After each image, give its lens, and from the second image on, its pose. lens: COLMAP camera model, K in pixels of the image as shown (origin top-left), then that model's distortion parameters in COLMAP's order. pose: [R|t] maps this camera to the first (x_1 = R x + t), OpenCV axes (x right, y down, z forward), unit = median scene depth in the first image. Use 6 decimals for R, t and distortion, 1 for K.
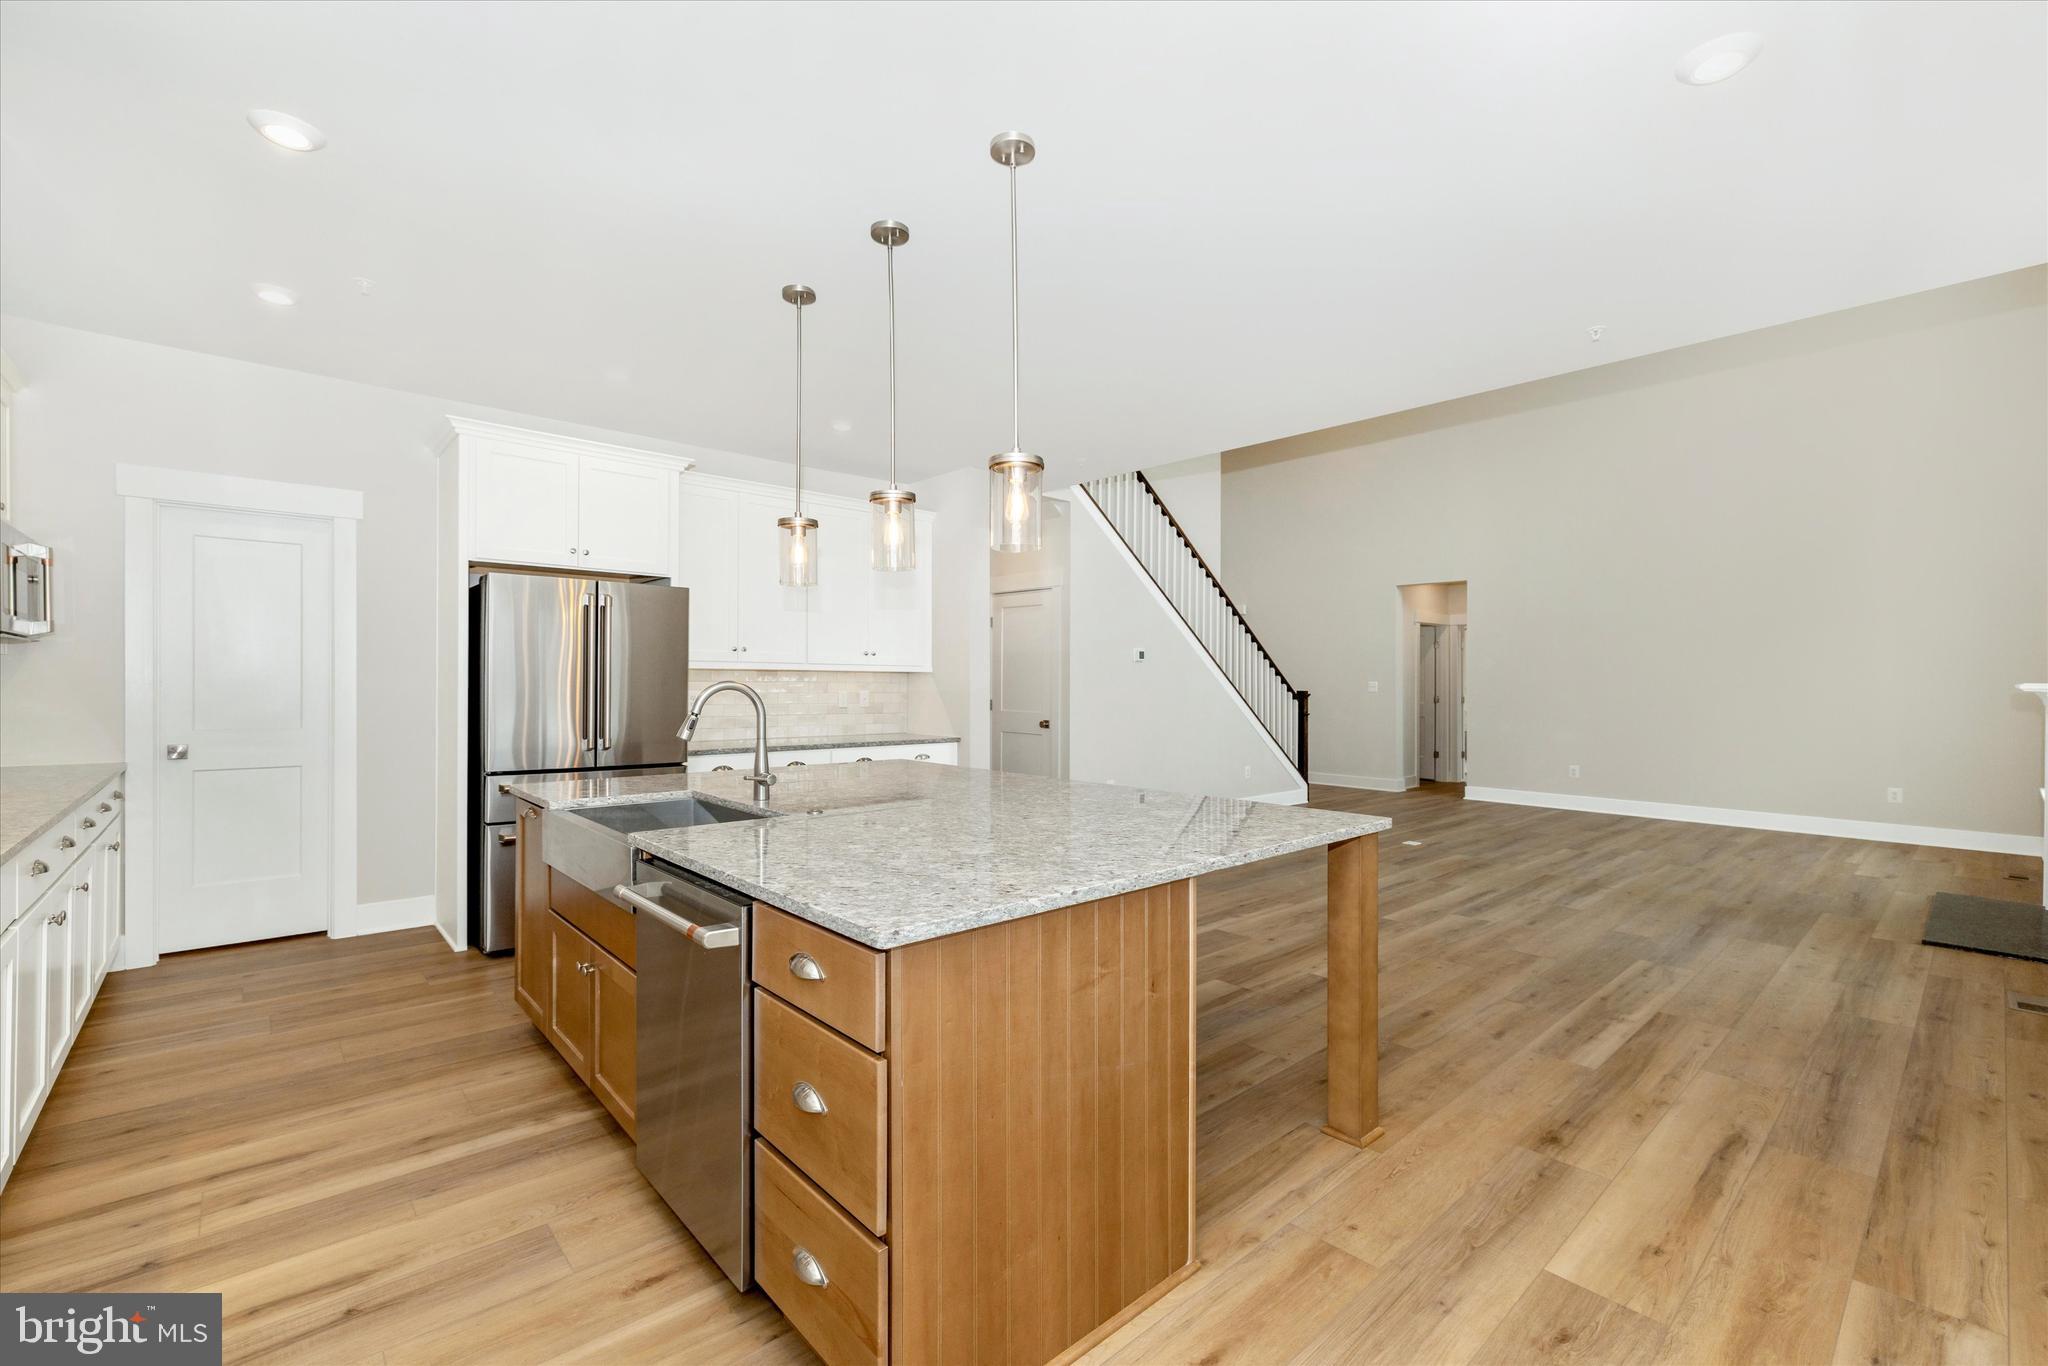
lens RADIAL K [[875.9, 0, 1019.7], [0, 875.9, 676.6], [0, 0, 1]] dist [-0.002246, 0.000060]
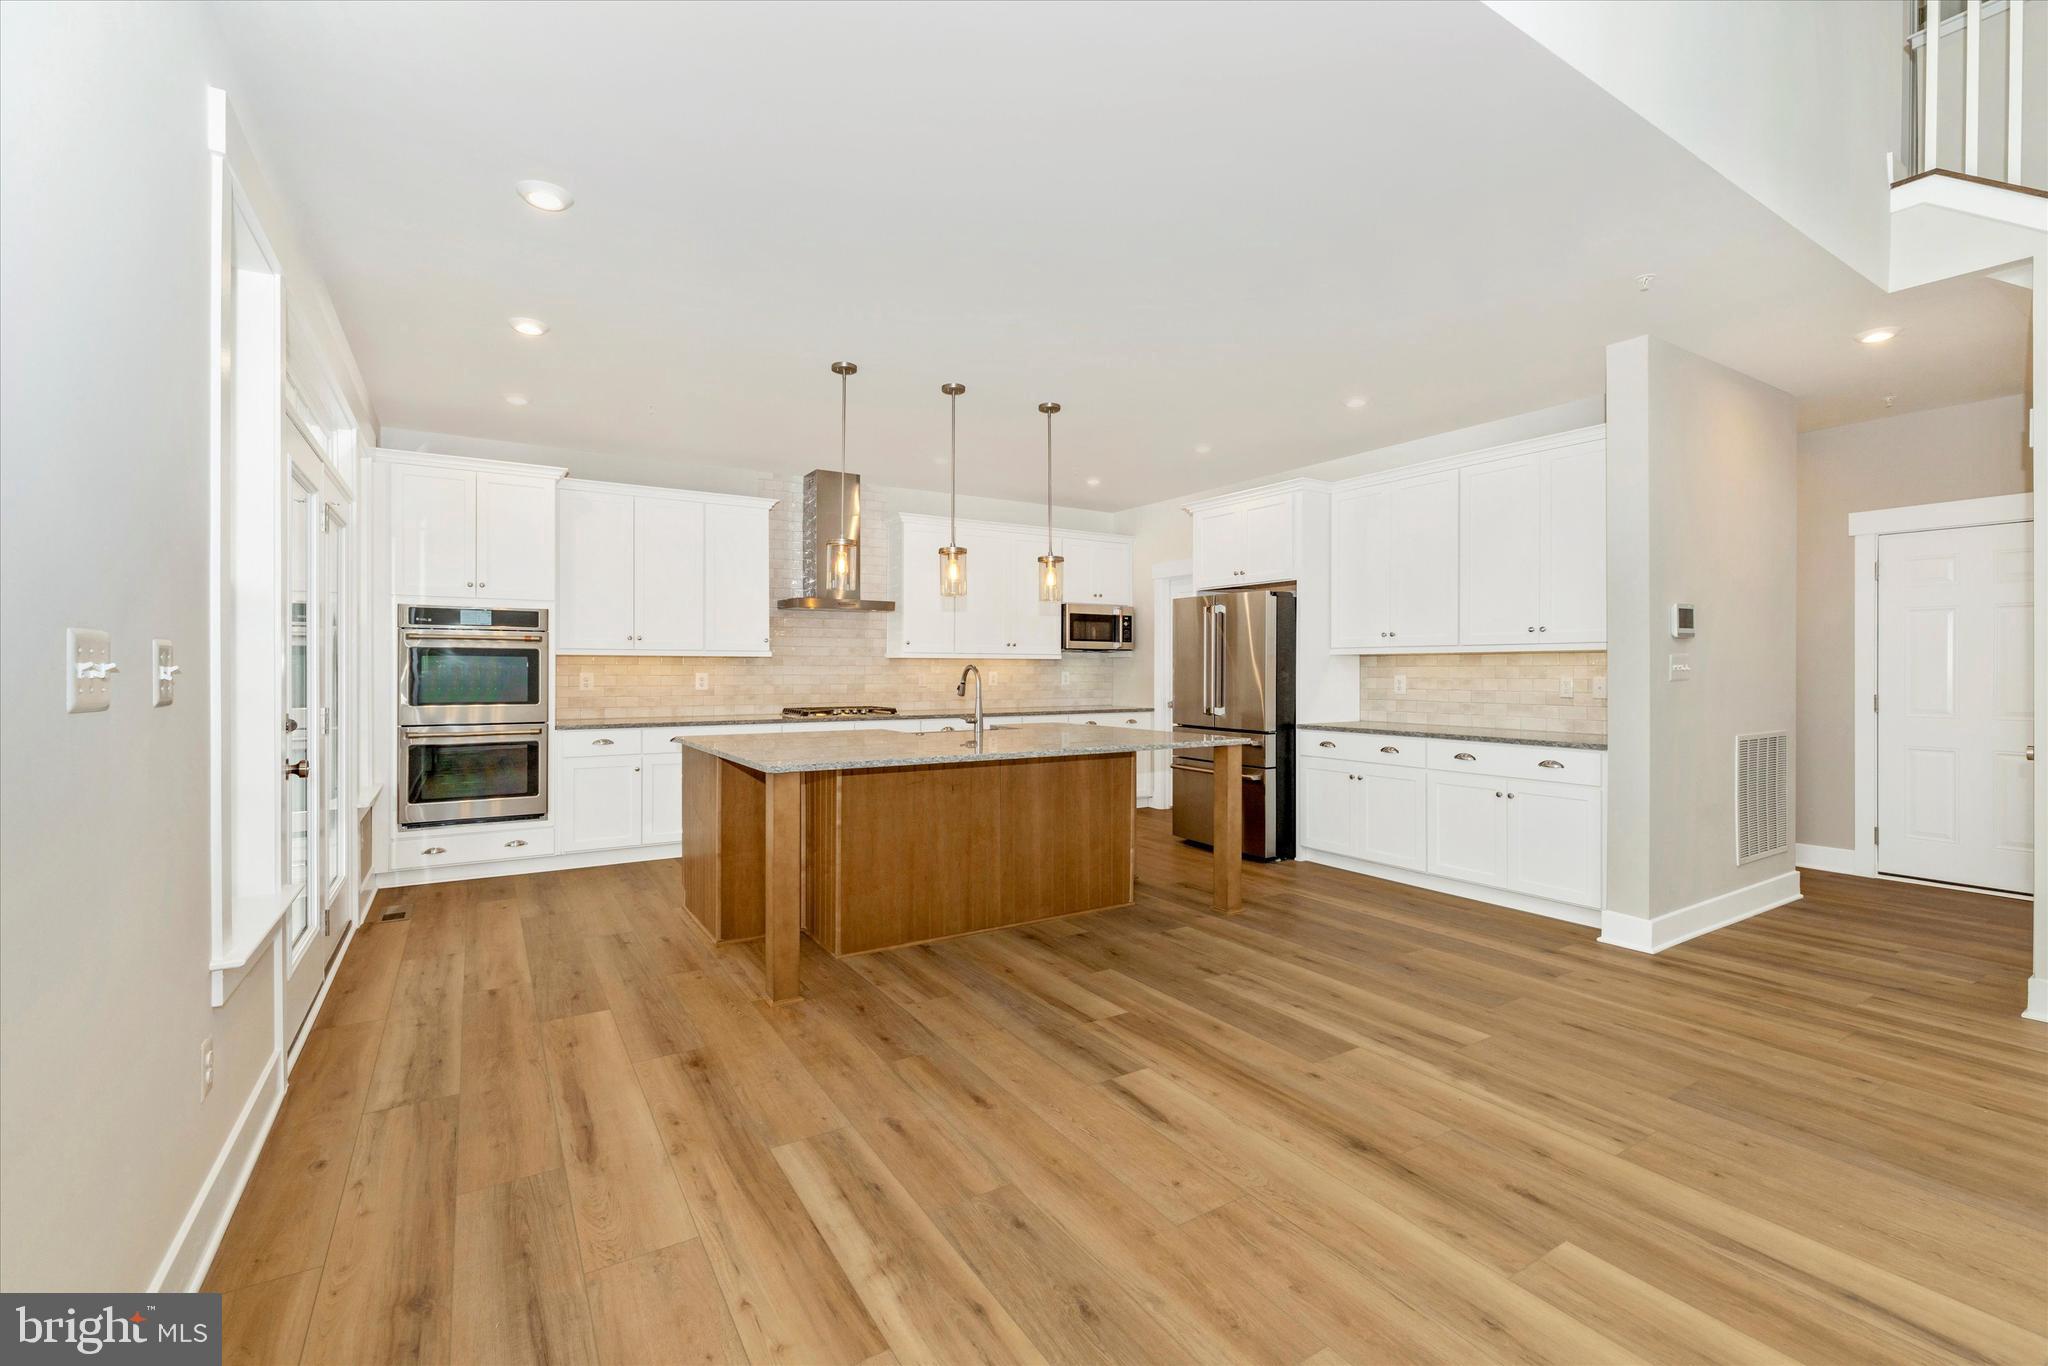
lens RADIAL K [[875.9, 0, 1019.7], [0, 875.9, 676.6], [0, 0, 1]] dist [-0.002246, 0.000060]
pose [[-0.173791, -0.001437, -0.984781, 1.370503], [0.004702, 0.999986, -0.002289, 0.032644], [0.984771, -0.005028, -0.173782, 1.340753]]
